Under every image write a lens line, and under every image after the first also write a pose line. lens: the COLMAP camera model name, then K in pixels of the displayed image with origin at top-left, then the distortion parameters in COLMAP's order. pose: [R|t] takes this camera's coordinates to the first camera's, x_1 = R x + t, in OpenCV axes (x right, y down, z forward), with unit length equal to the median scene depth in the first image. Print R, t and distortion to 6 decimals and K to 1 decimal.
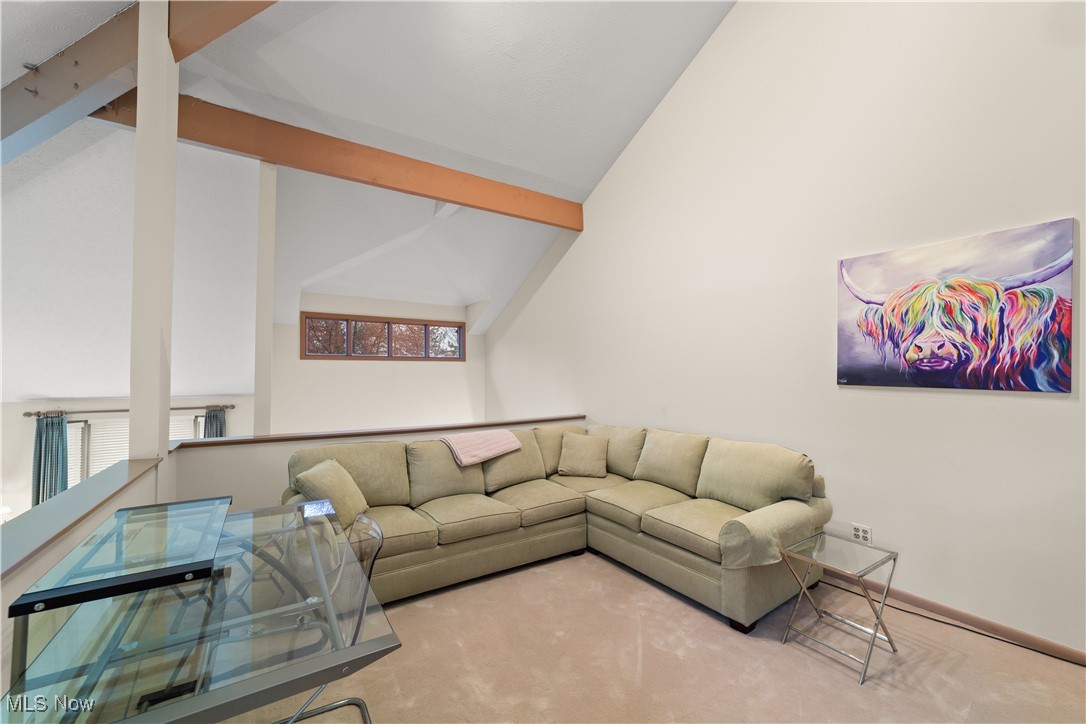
lens RADIAL K [[417.3, 0, 542.6], [0, 417.3, 369.2], [0, 0, 1]] dist [-0.013890, 0.000050]
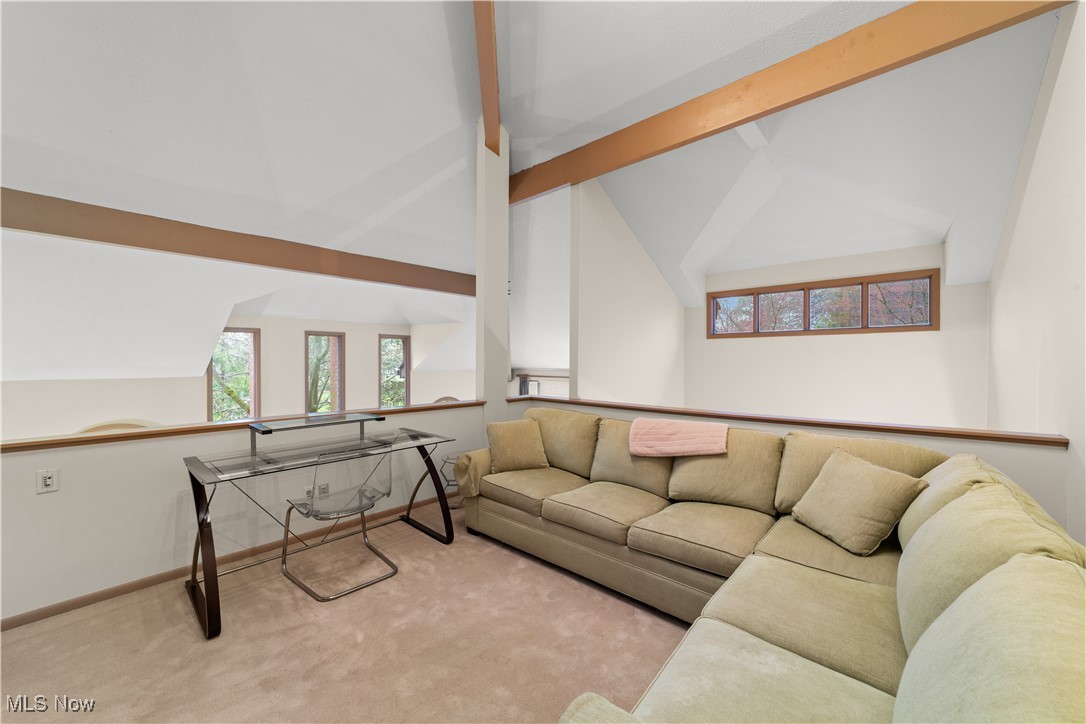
lens RADIAL K [[418.4, 0, 540.8], [0, 418.4, 357.0], [0, 0, 1]] dist [-0.001781, 0.000013]
pose [[0.253861, -0.007234, -0.967214, 0.851239], [0.013163, 0.999905, -0.004023, 0.051173], [0.967151, -0.011710, 0.253932, 0.875409]]
